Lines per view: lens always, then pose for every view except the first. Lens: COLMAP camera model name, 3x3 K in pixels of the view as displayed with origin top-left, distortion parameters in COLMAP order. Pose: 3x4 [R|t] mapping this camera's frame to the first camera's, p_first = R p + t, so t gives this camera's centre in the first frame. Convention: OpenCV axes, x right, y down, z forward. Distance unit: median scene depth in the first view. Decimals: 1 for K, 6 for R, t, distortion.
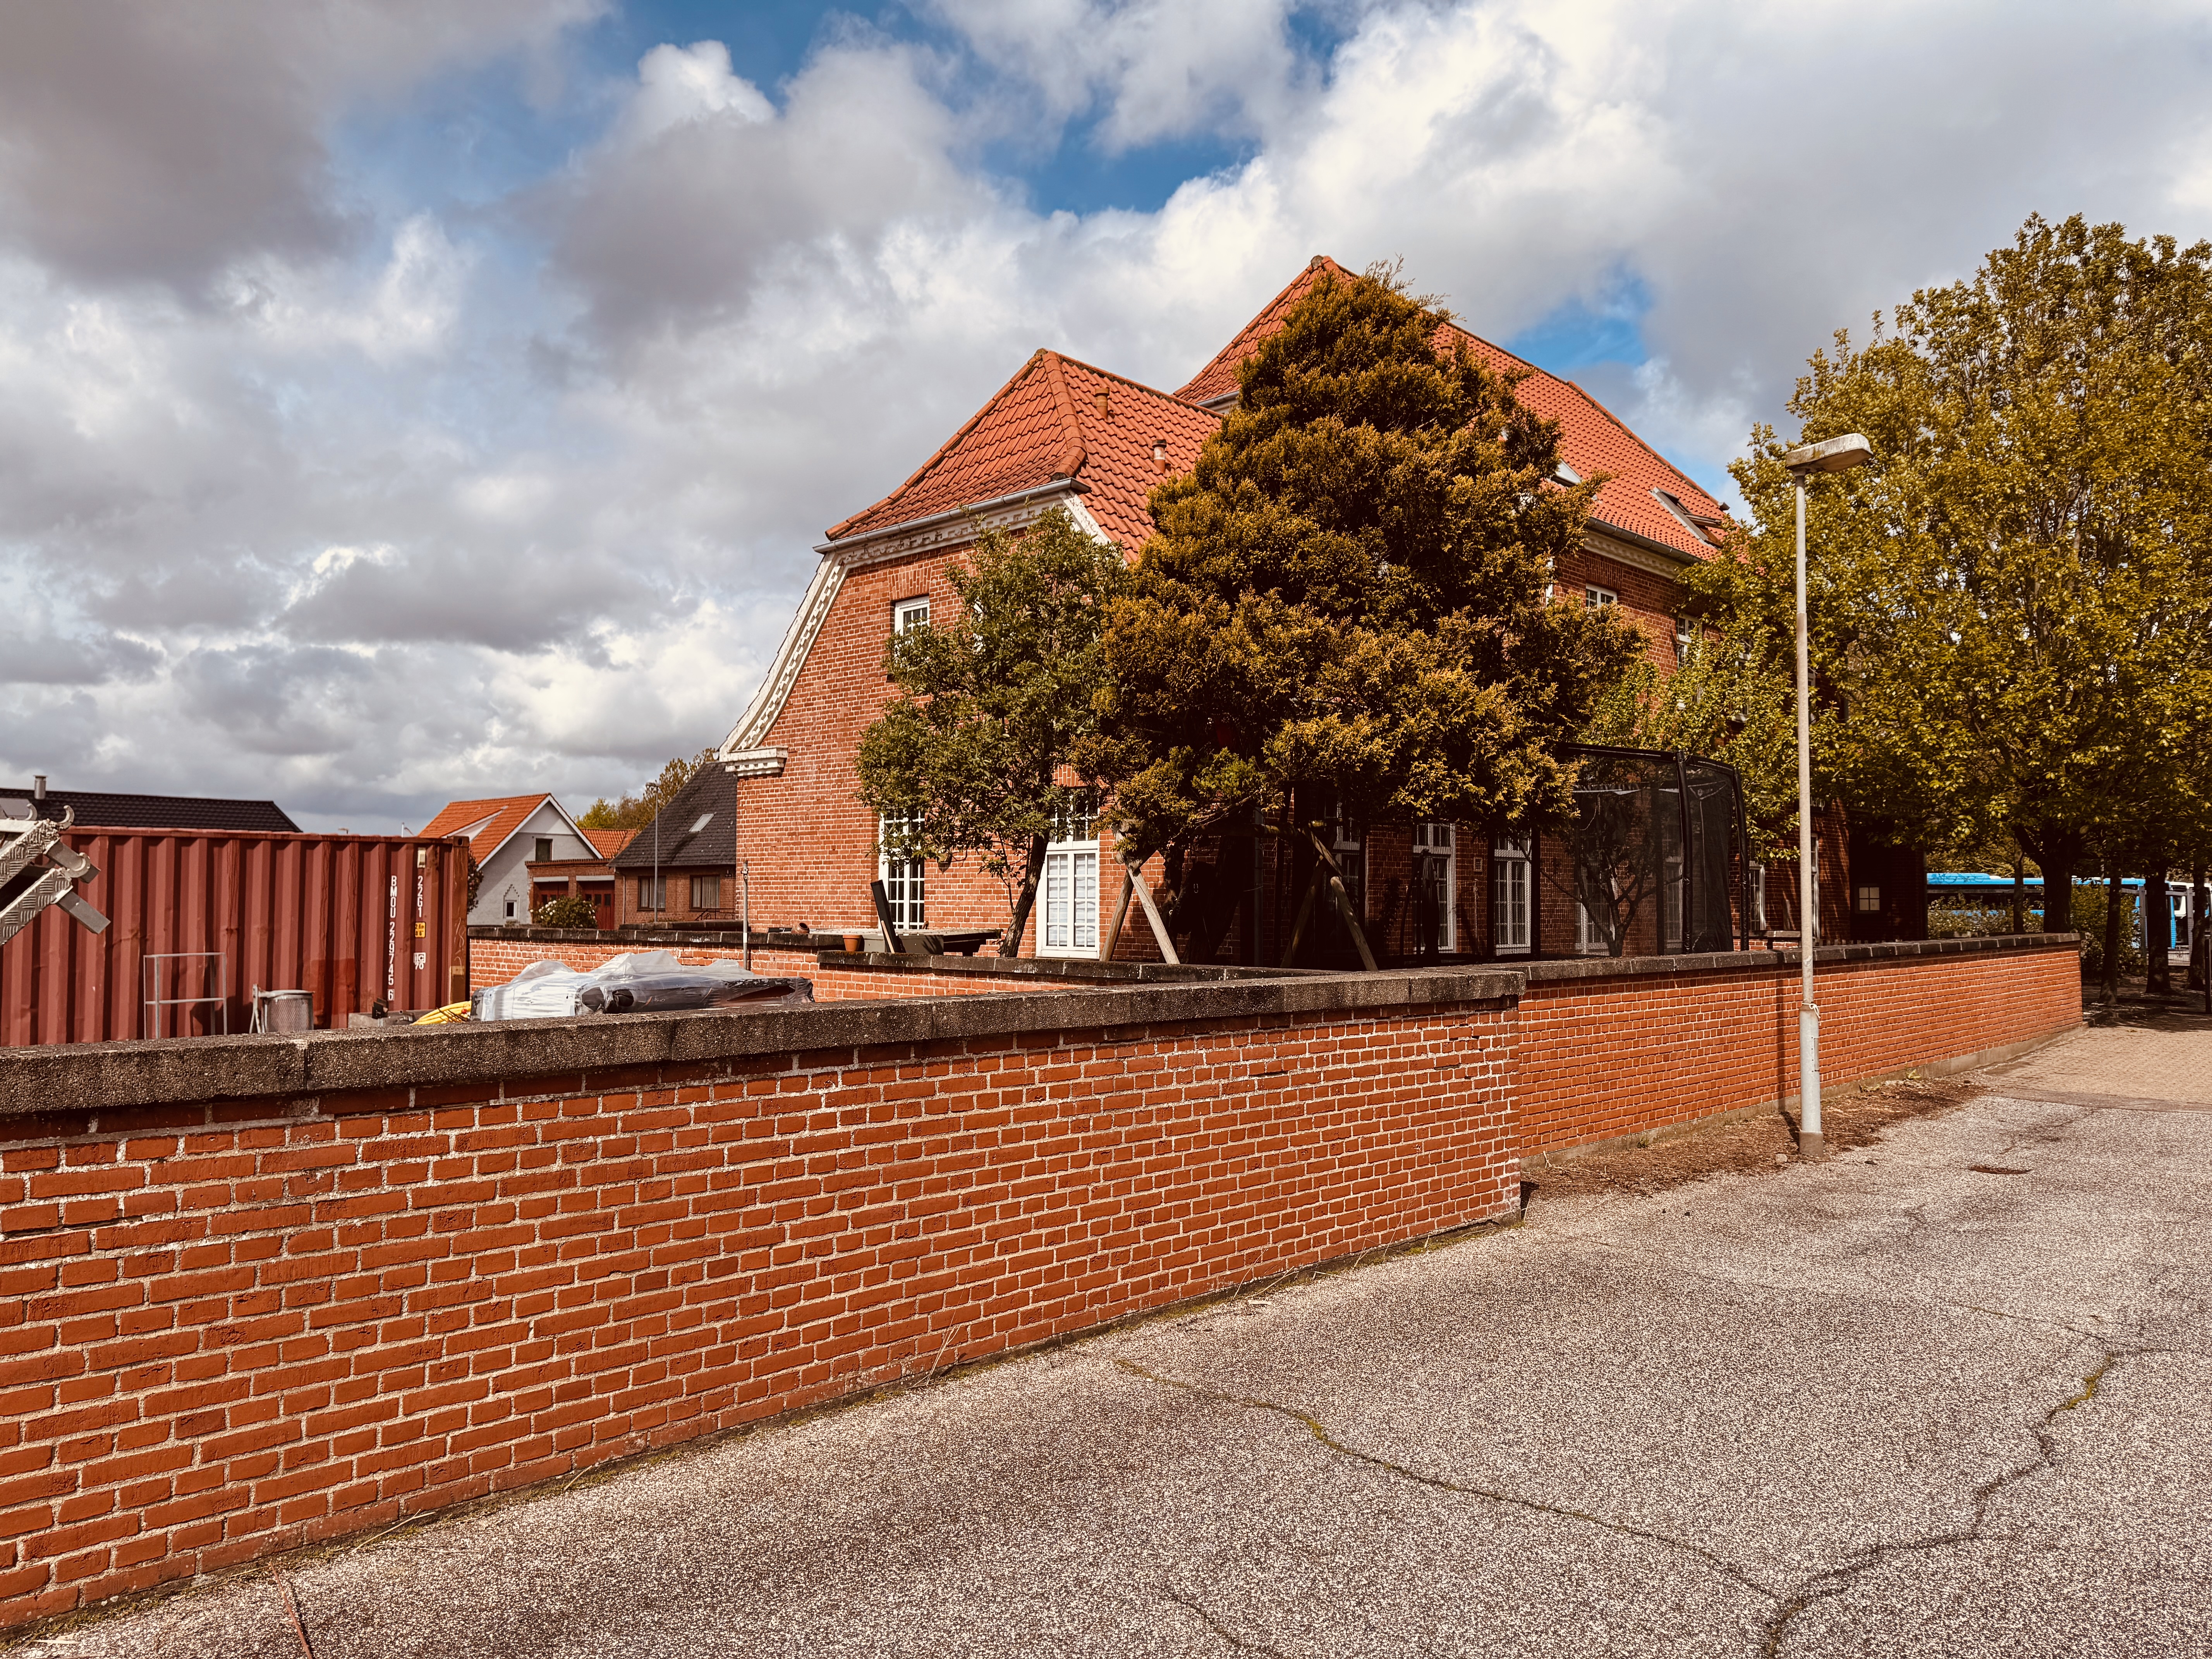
lens RADIAL K [[1544.1, 0, 1106.0], [0, 1544.1, 829.5], [0, 0, 1]] dist [0.107214, -0.001709]
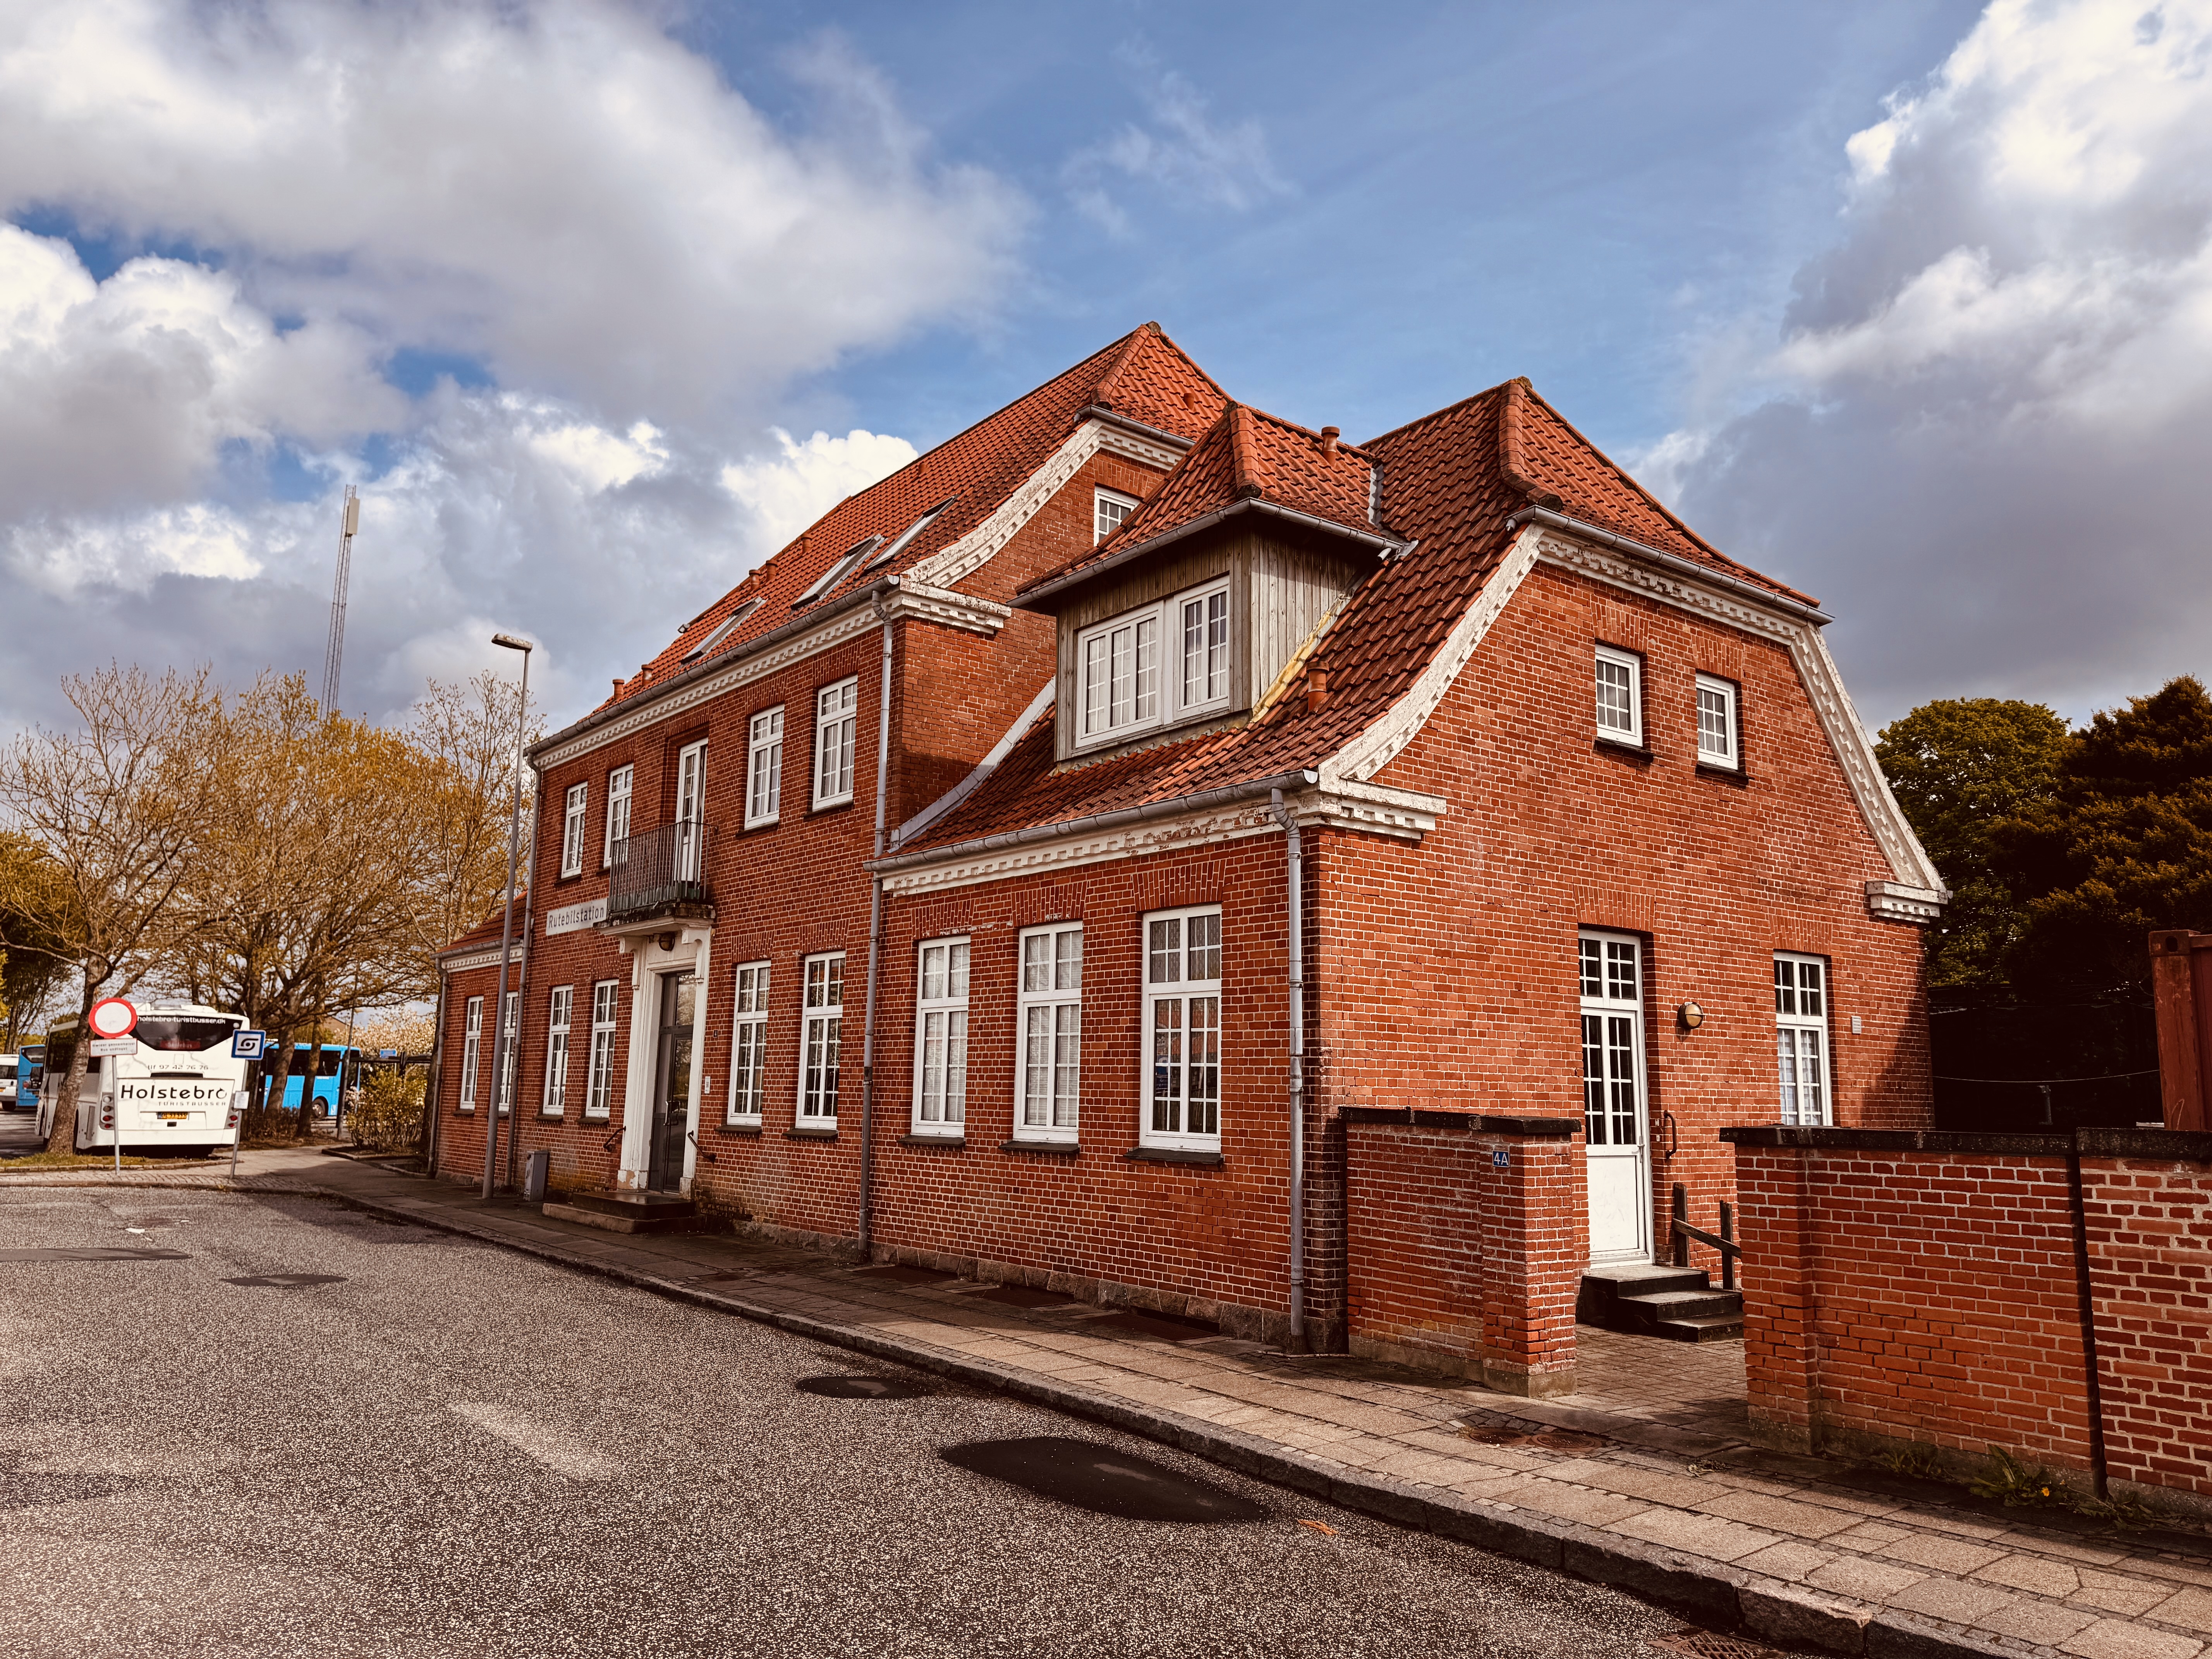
lens RADIAL K [[1544.1, 0, 1106.0], [0, 1544.1, 829.5], [0, 0, 1]] dist [0.107214, -0.001709]
pose [[0.117703, 0.147985, 0.981960, -0.810984], [-0.063540, 0.987930, -0.141269, 0.047872], [-0.991014, -0.045766, 0.125685, 1.088921]]
